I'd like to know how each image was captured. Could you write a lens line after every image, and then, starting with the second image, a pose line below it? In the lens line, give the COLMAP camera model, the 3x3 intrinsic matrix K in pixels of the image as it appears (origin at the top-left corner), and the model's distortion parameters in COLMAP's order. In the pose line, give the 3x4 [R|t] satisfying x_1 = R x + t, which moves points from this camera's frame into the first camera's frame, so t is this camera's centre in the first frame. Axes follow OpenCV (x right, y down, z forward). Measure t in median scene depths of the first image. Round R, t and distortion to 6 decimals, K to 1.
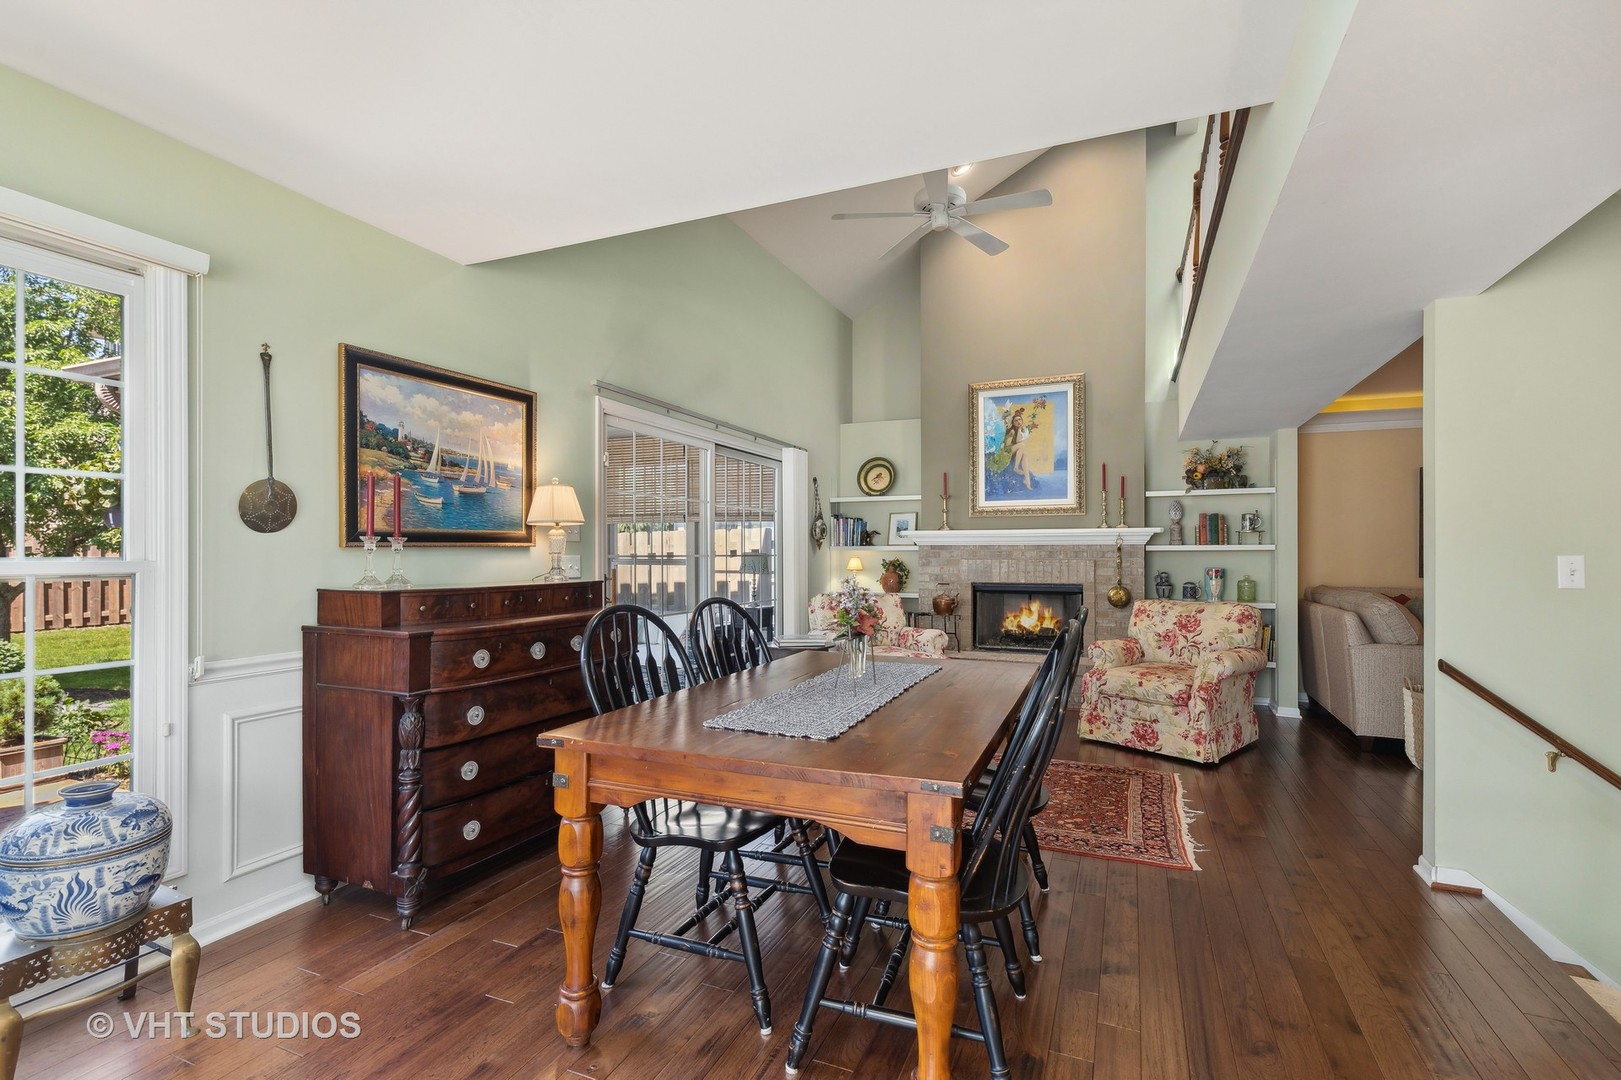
lens RADIAL K [[743.7, 0, 811.3], [0, 743.7, 549.8], [0, 0, 1]] dist [-0.001180, -0.000334]
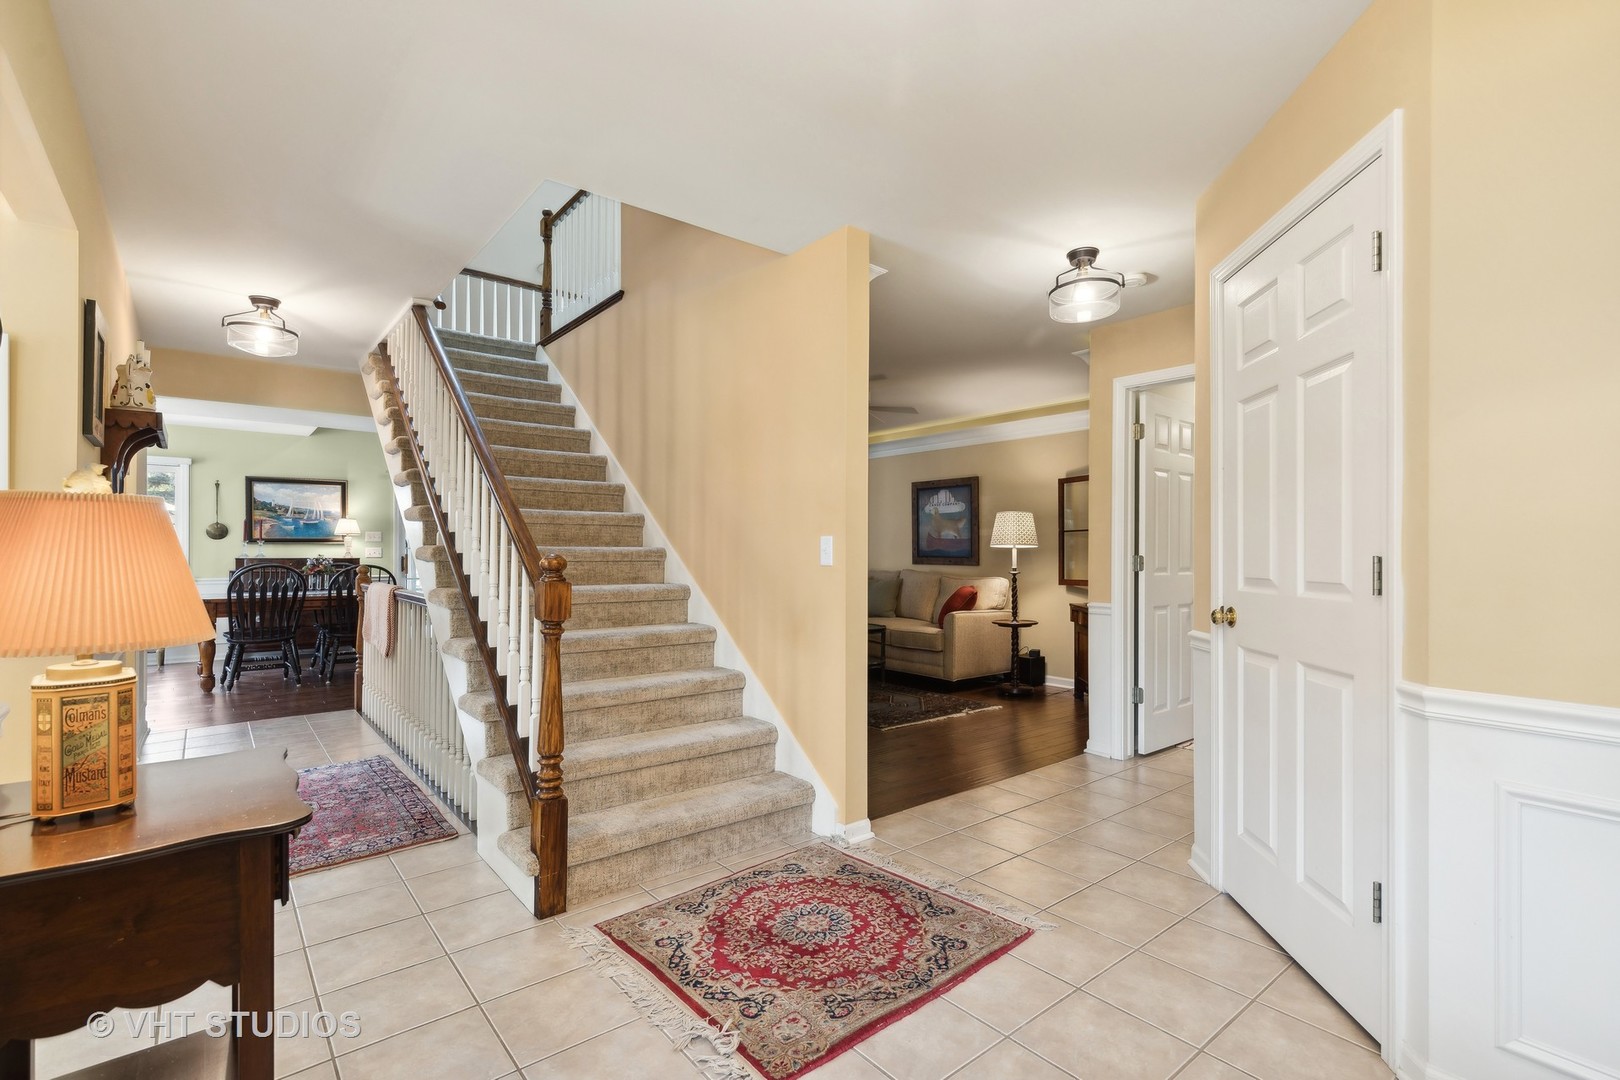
lens RADIAL K [[743.2, 0, 815.1], [0, 743.2, 541.8], [0, 0, 1]] dist [-0.001180, -0.000334]
pose [[0.884851, -0.012016, -0.465719, 2.605425], [0.007351, 0.999903, -0.011833, 0.036321], [0.465816, 0.007047, 0.884853, -0.536319]]
